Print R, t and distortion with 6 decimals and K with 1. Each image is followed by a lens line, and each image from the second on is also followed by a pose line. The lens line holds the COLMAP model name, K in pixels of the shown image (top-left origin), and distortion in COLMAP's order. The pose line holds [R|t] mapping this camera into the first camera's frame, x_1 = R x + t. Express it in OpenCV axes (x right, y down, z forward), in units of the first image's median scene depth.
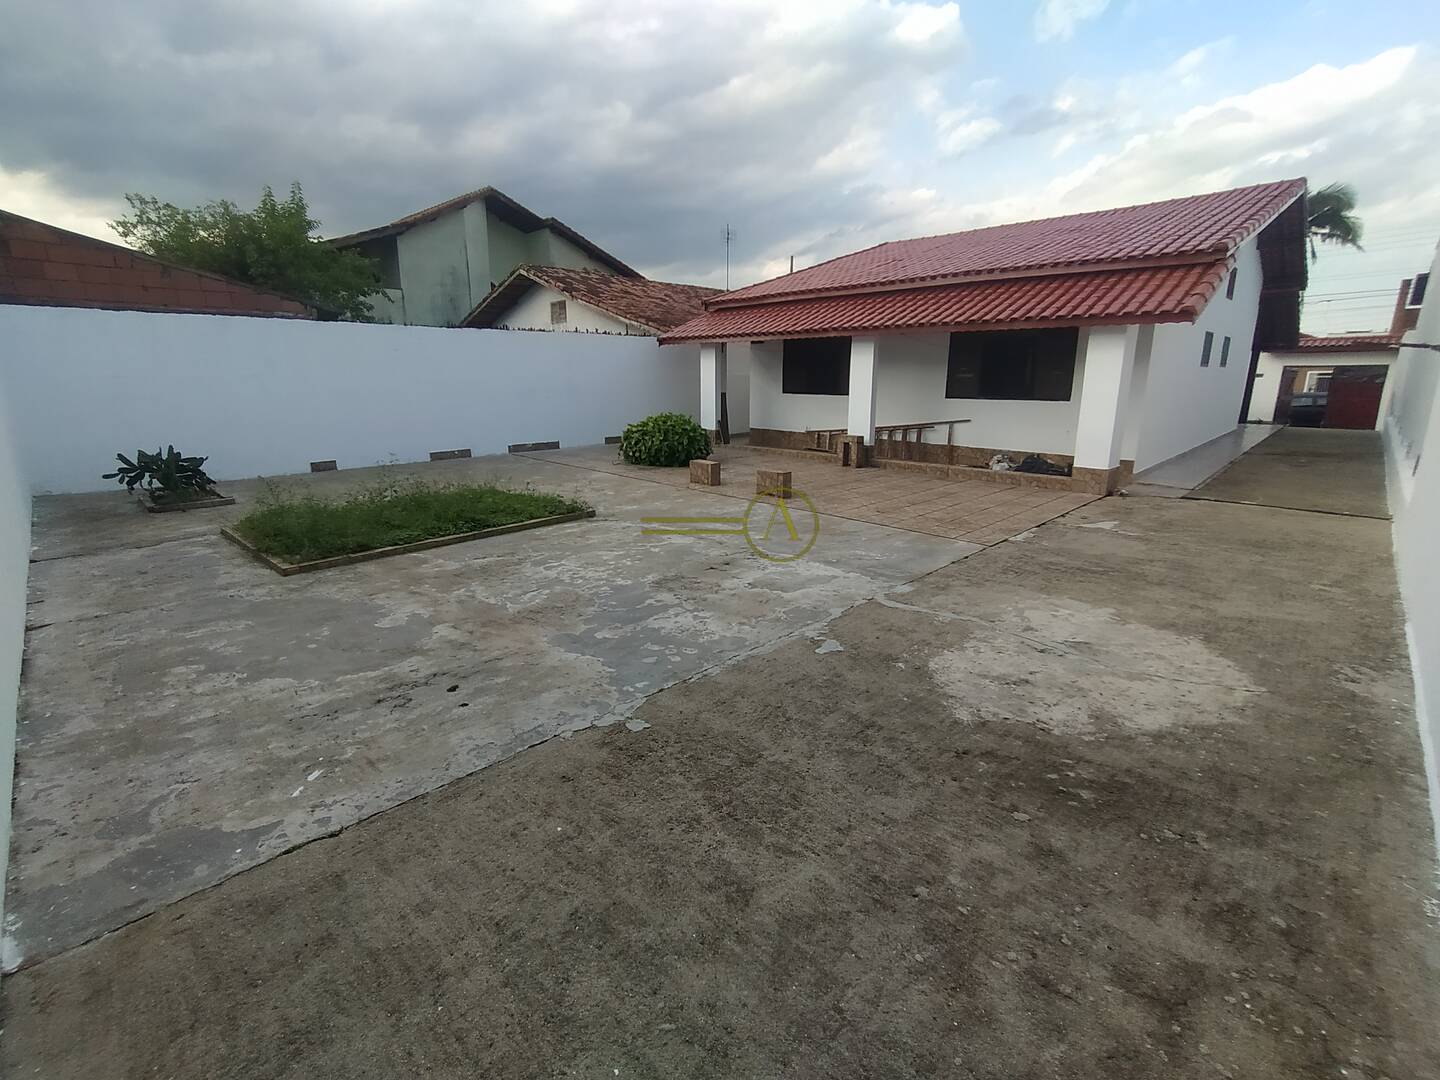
lens RADIAL K [[654.5, 0, 717.6], [0, 654.5, 526.9], [0, 0, 1]] dist [-0.011901, 0.009029]
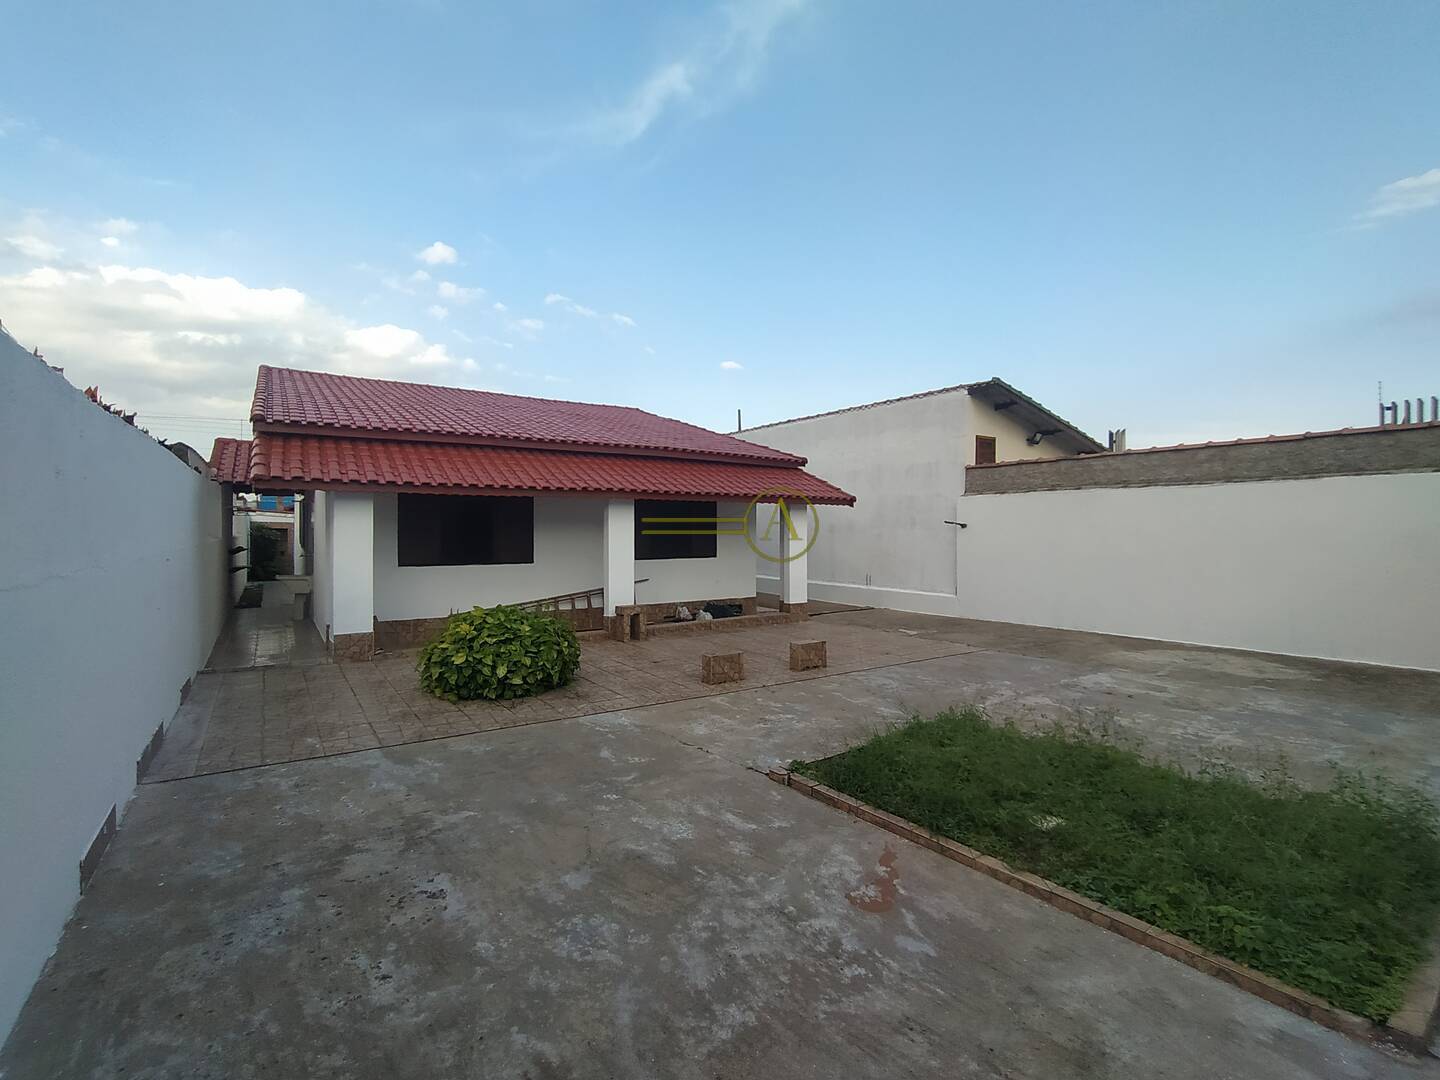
lens RADIAL K [[654.5, 0, 717.6], [0, 654.5, 526.9], [0, 0, 1]] dist [-0.011901, 0.009029]
pose [[0.167171, 0.005706, 0.985911, -0.908936], [0.227664, 0.972735, -0.044232, -0.246936], [-0.959283, 0.231851, 0.161314, 0.987462]]
